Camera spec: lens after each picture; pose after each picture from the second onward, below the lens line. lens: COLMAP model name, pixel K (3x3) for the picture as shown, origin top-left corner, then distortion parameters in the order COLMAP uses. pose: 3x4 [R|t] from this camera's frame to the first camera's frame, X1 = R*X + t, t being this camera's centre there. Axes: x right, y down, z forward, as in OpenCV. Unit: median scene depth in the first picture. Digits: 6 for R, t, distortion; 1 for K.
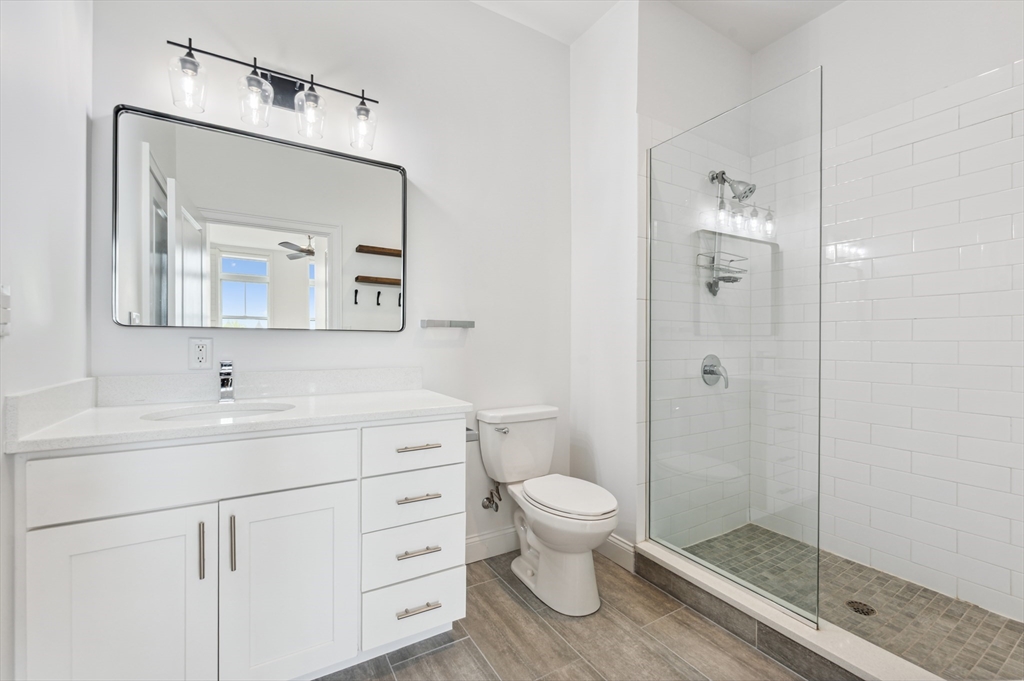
lens RADIAL K [[421.2, 0, 516.9], [0, 421.2, 341.5], [0, 0, 1]] dist [0.001952, 0.000840]
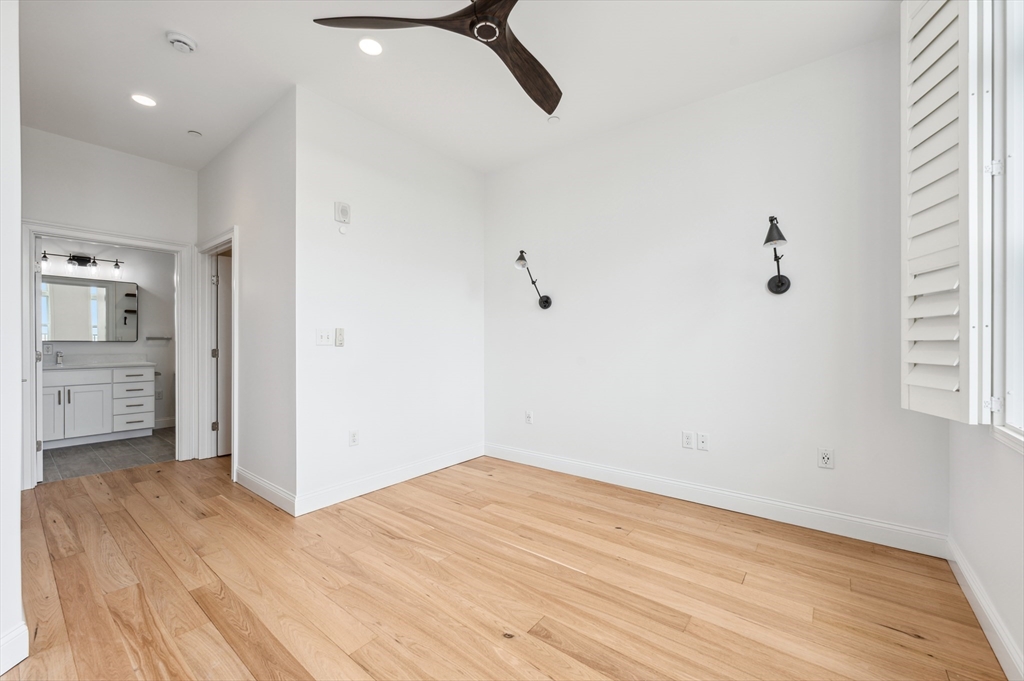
lens RADIAL K [[409.8, 0, 522.0], [0, 409.8, 340.6], [0, 0, 1]] dist [-0.003077, 0.000527]
pose [[0.934980, -0.008237, 0.354606, 0.554225], [0.012340, 0.999881, -0.009308, 0.012198], [-0.354487, 0.013079, 0.934970, -1.167380]]
